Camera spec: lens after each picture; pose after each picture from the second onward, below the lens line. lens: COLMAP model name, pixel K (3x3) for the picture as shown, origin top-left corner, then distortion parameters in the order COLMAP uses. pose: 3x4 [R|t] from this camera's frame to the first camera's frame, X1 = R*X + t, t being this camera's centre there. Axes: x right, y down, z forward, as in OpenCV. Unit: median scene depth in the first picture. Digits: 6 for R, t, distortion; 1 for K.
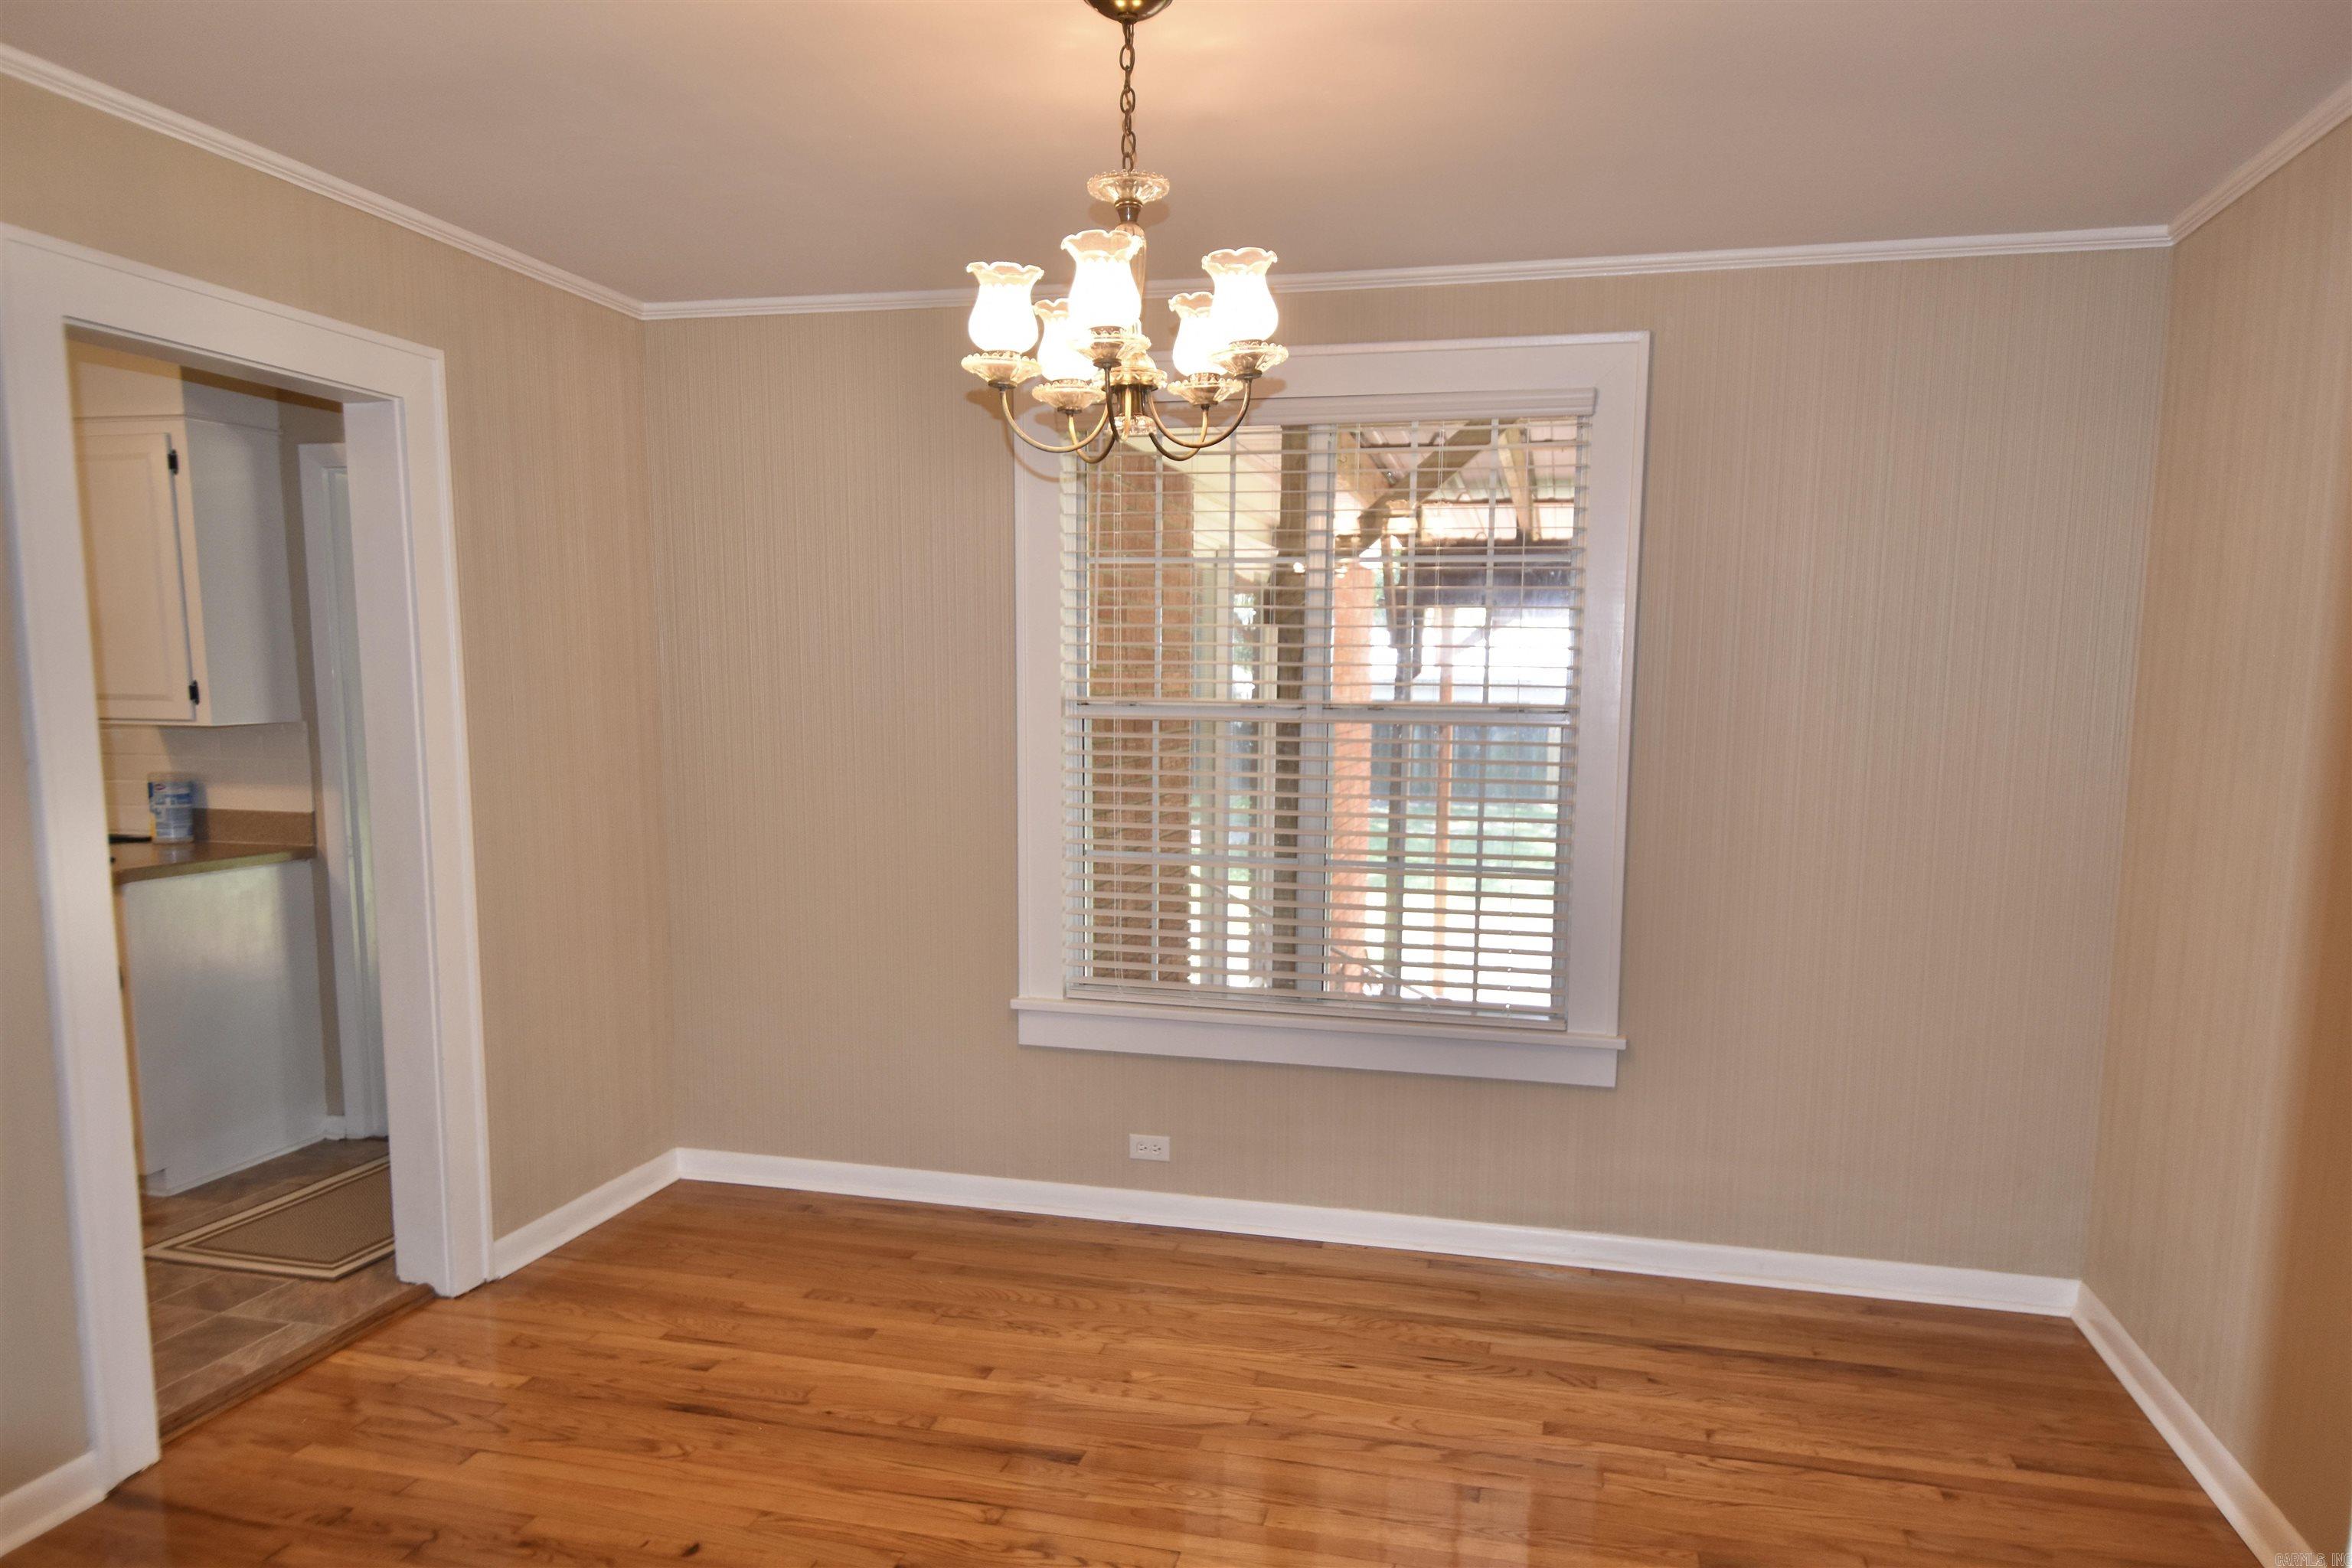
lens RADIAL K [[1536.3, 0, 1180.3], [0, 1536.3, 889.0], [0, 0, 1]] dist [0.049458, -0.039523]
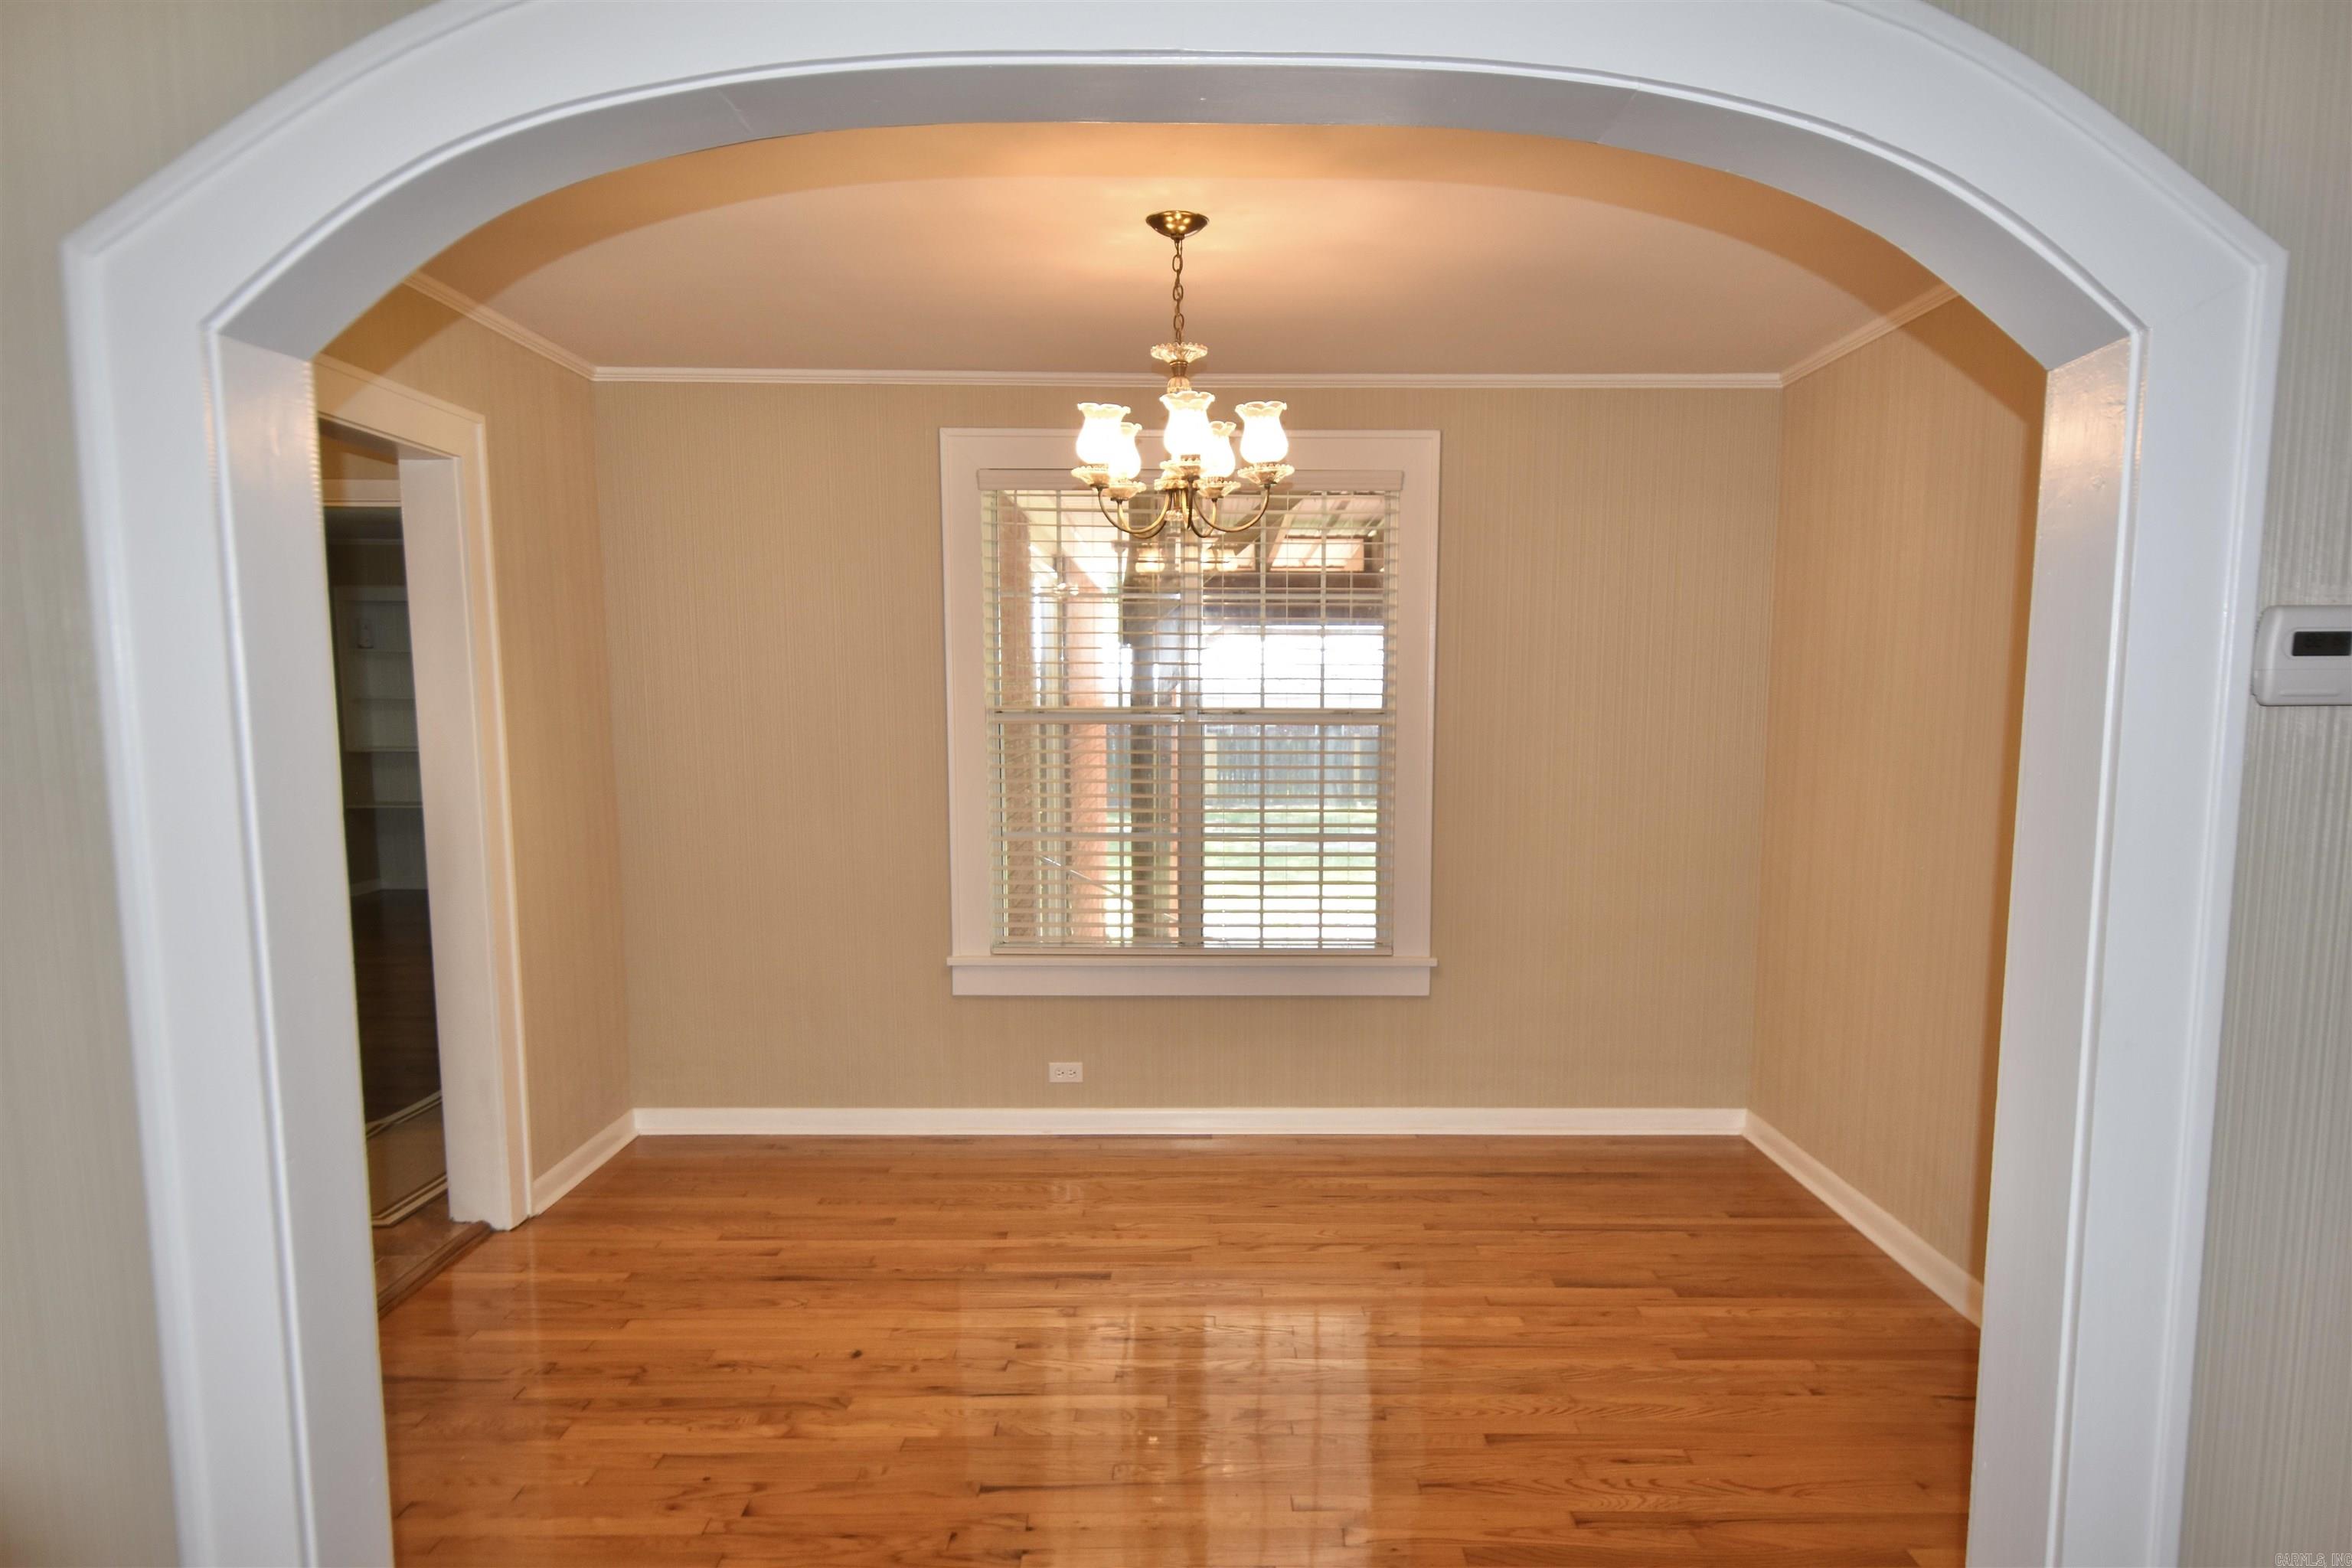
lens RADIAL K [[1562.2, 0, 1179.2], [0, 1562.2, 899.8], [0, 0, 1]] dist [0.049110, 0.000533]
pose [[0.969529, -0.042122, 0.241327, -0.260911], [0.042540, 0.999089, 0.003478, 0.034311], [-0.241254, 0.006894, 0.970438, -0.268899]]
